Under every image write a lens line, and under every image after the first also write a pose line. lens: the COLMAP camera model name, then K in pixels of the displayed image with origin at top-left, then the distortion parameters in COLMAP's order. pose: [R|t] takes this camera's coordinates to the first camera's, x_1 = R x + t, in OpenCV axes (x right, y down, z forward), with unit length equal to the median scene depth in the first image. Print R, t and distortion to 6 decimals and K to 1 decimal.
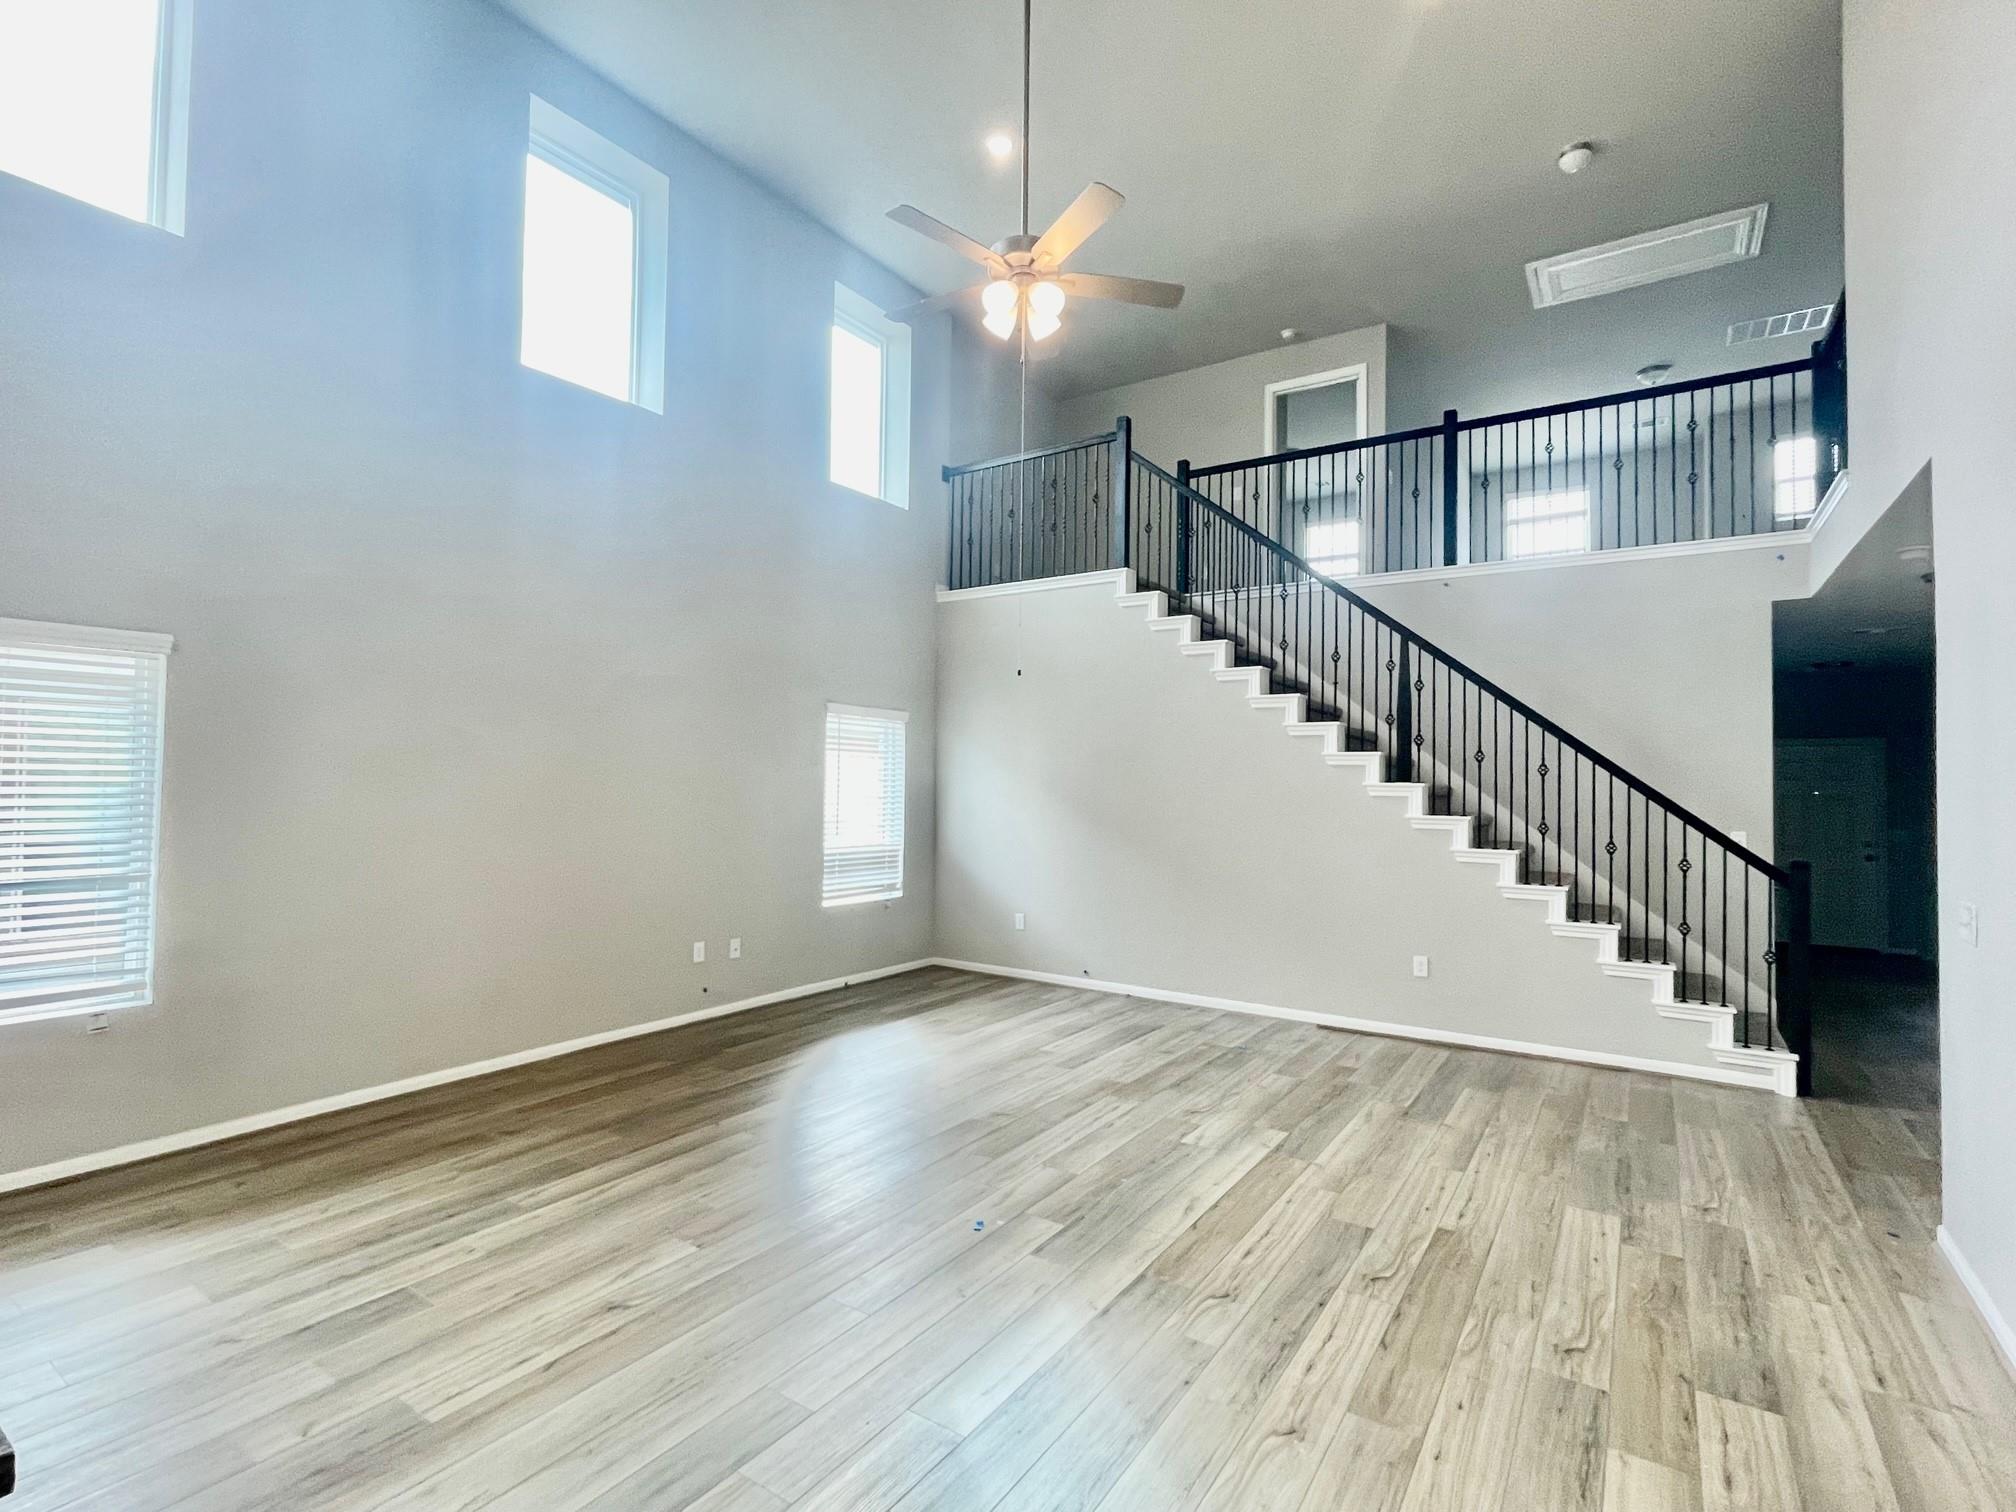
lens RADIAL K [[960.6, 0, 1010.5], [0, 960.6, 758.5], [0, 0, 1]] dist [-0.001385, 0.000384]
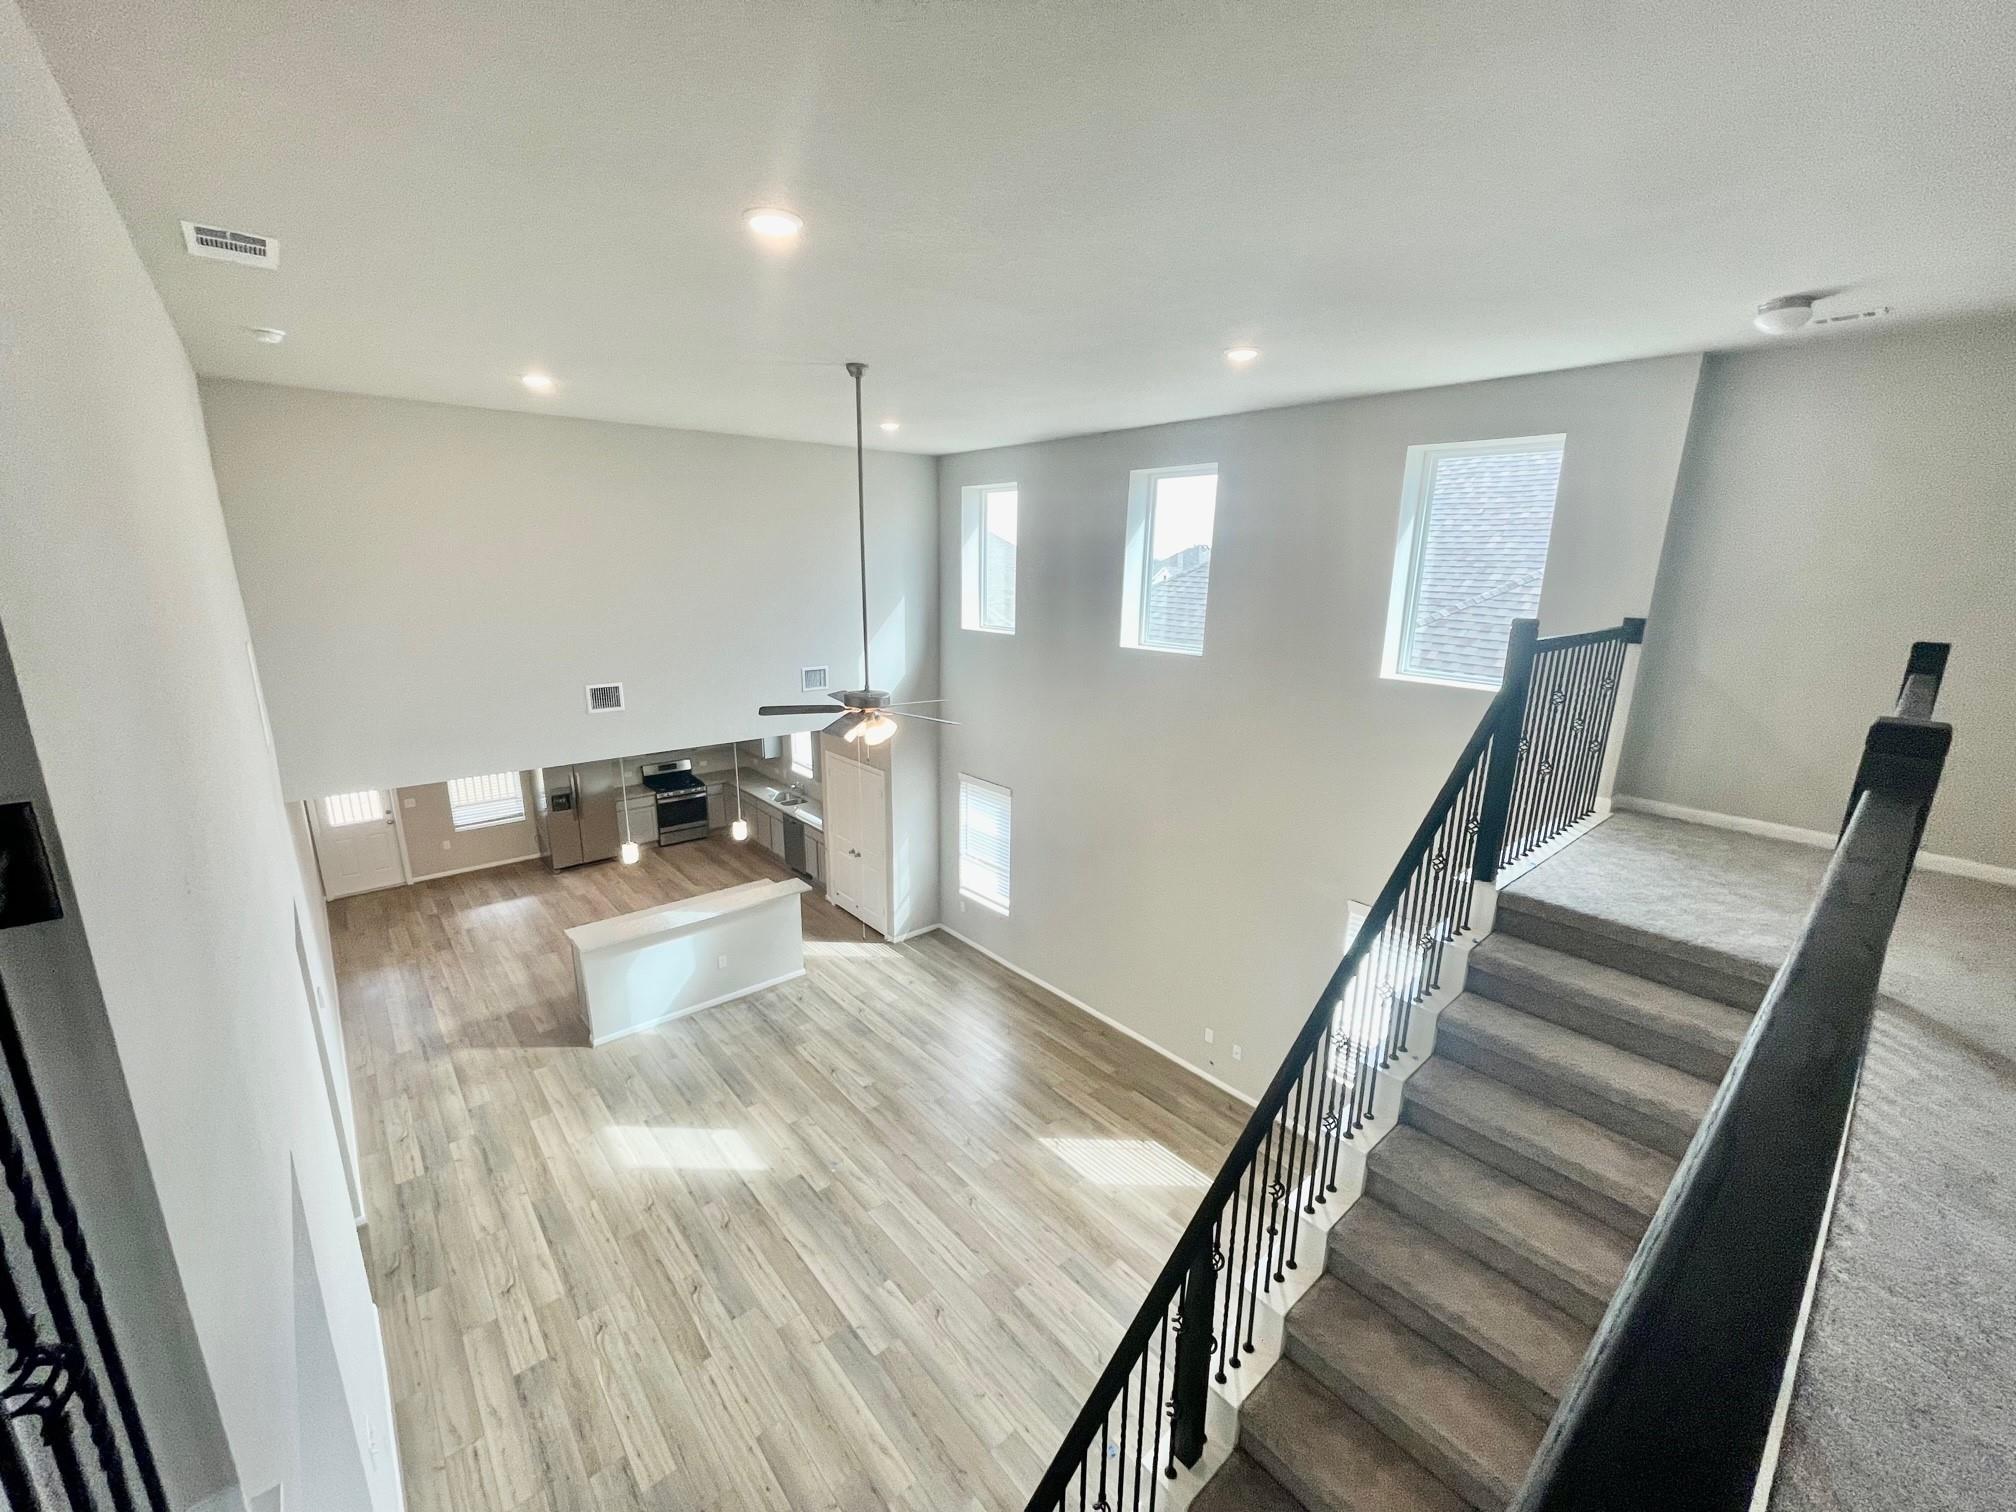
lens RADIAL K [[810.2, 0, 1007.9], [0, 810.2, 762.0], [0, 0, 1]] dist [0.001039, 0.000544]
pose [[-0.265441, 0.214981, -0.939853, 0.972417], [0.010209, 0.975395, 0.220227, -0.563436], [0.964073, 0.048863, -0.261104, 1.253166]]
